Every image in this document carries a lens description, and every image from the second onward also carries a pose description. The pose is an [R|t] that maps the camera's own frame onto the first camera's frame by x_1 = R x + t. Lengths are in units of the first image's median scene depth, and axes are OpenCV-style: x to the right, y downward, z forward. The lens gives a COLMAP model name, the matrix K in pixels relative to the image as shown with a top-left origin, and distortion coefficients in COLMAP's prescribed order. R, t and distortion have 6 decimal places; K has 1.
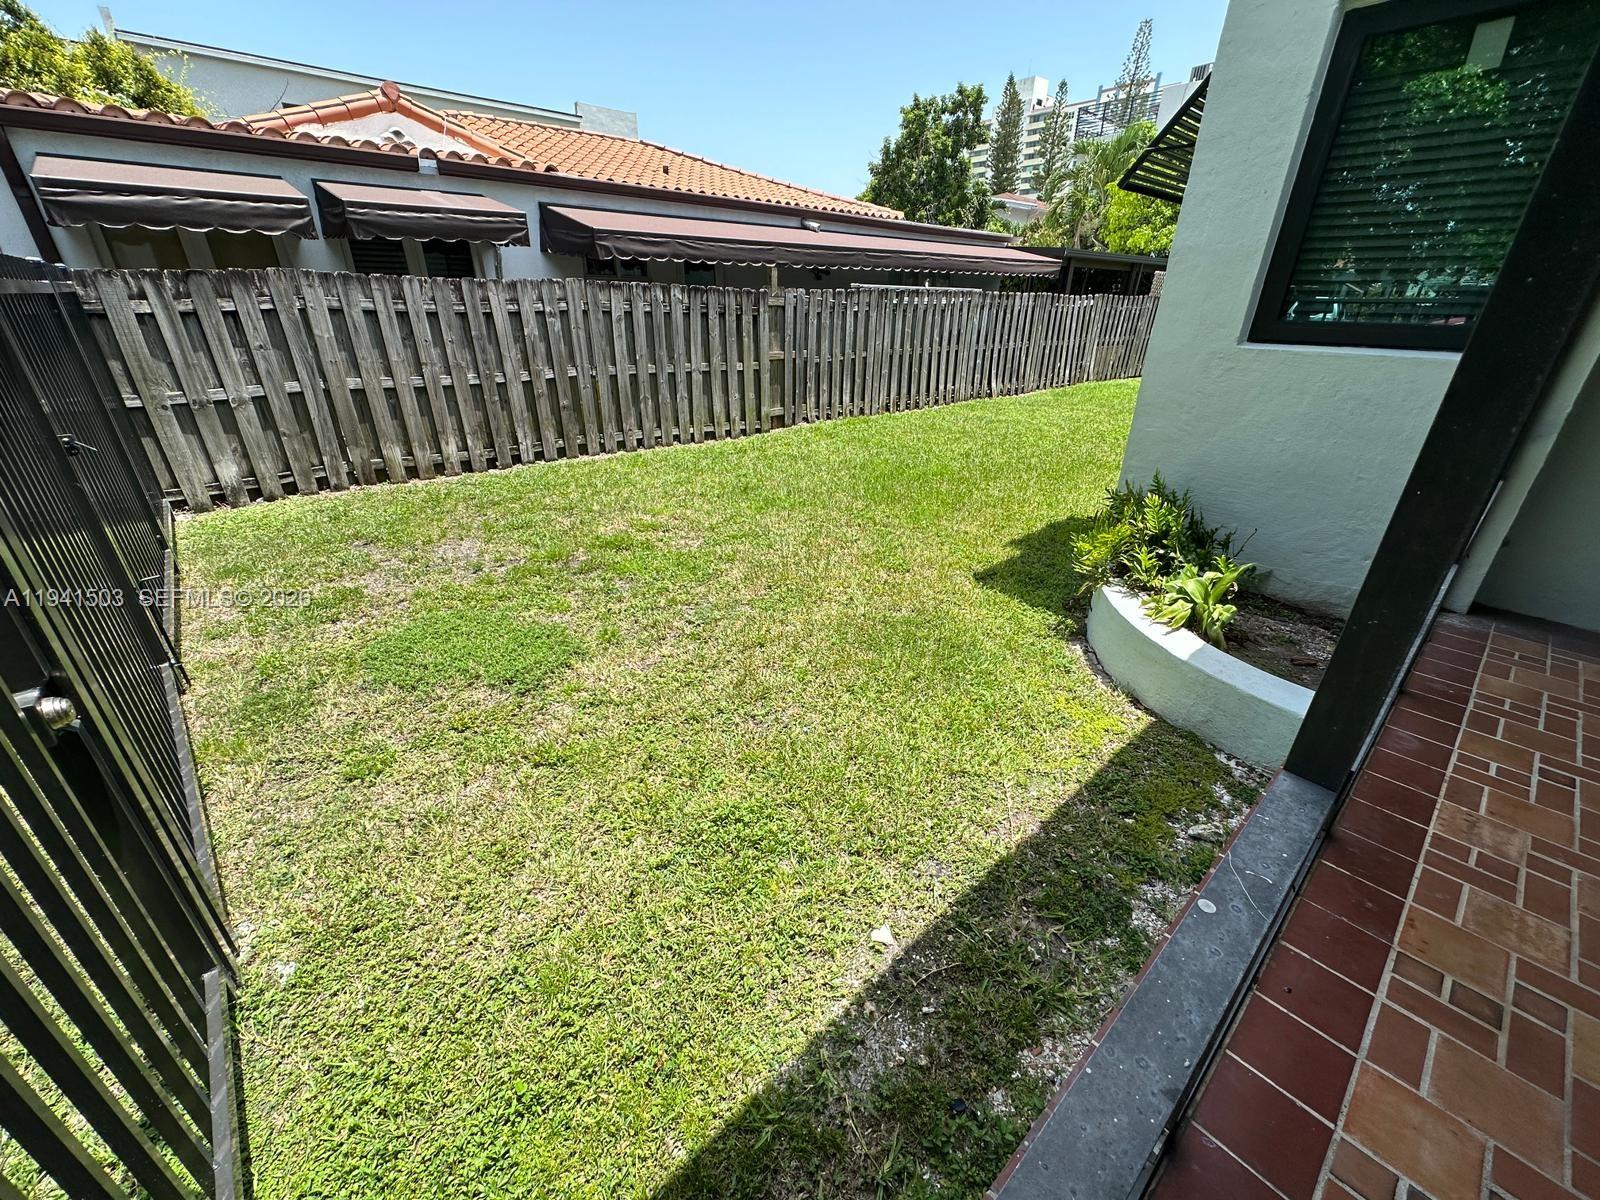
lens RADIAL K [[637.1, 0, 800.4], [0, 637.1, 603.3], [0, 0, 1]] dist [-0.003673, -0.000335]
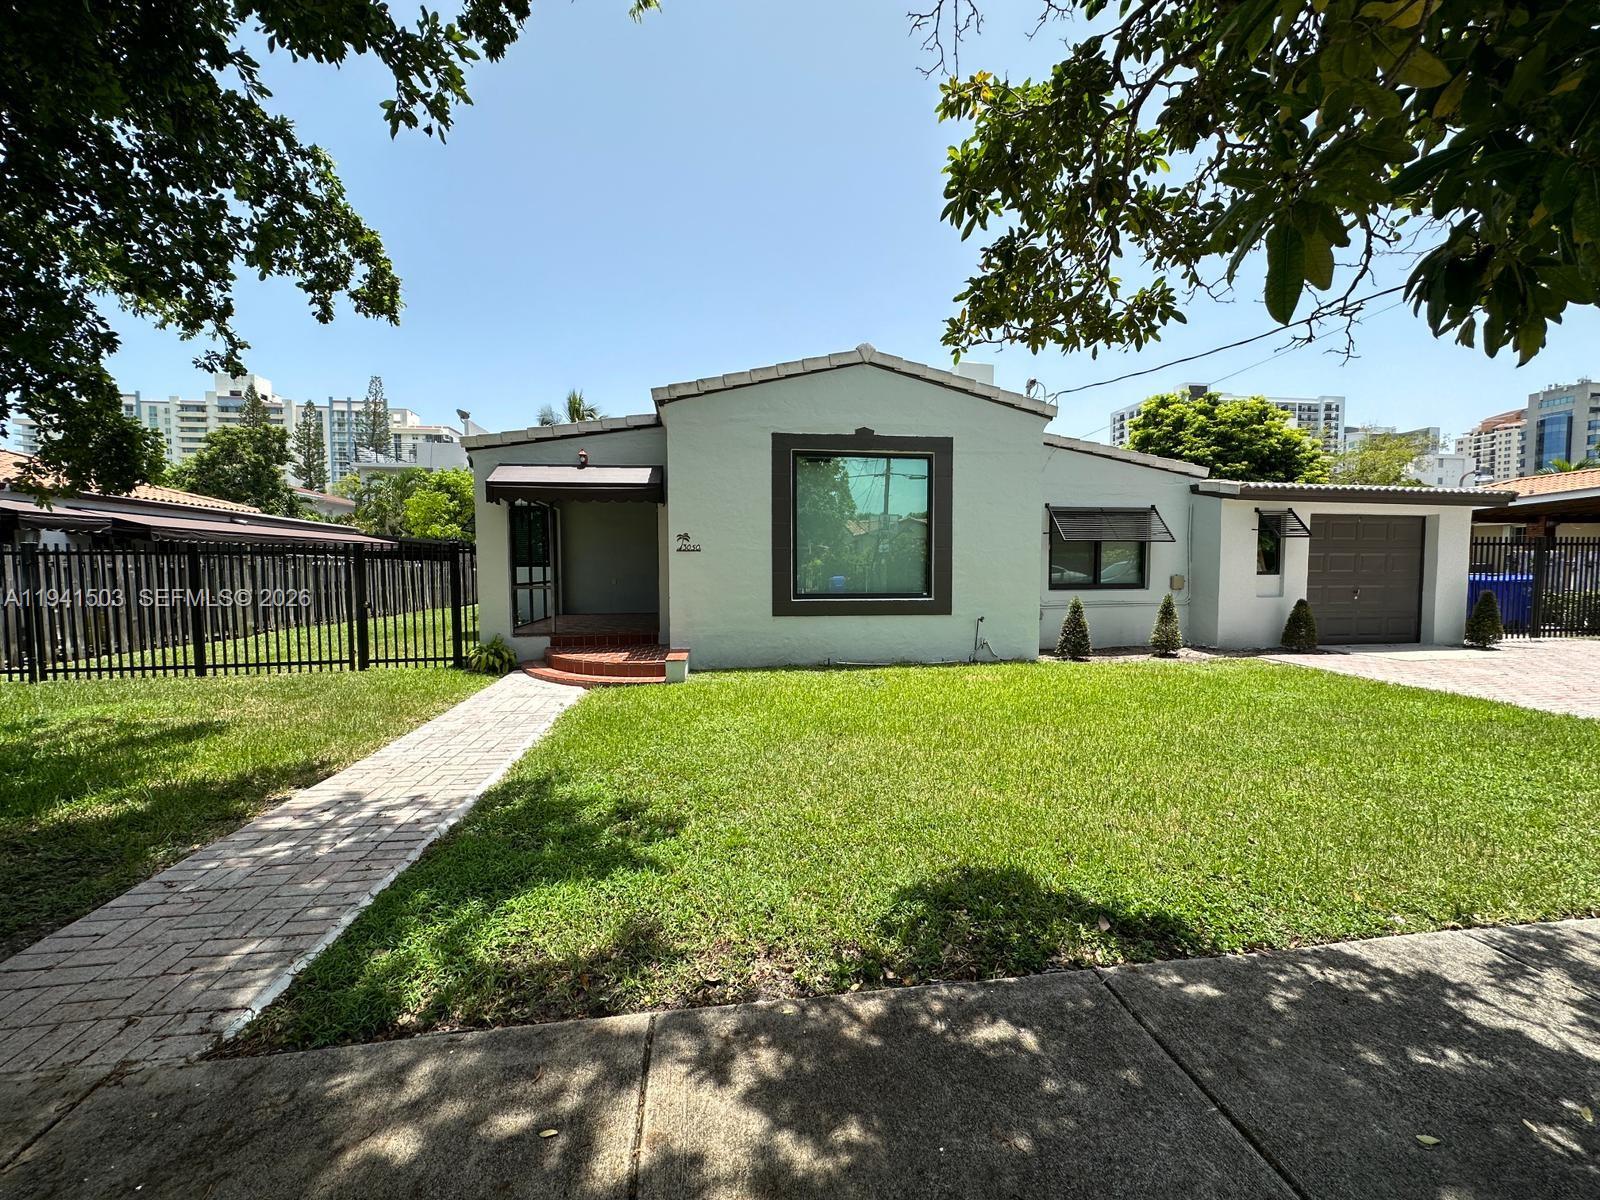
lens RADIAL K [[637.1, 0, 801.2], [0, 637.1, 604.5], [0, 0, 1]] dist [-0.003673, -0.000335]
pose [[0.547816, -0.058392, 0.834558, -0.270506], [0.372200, 0.910409, -0.180619, 0.208199], [-0.749243, 0.409569, 0.520470, -0.406125]]
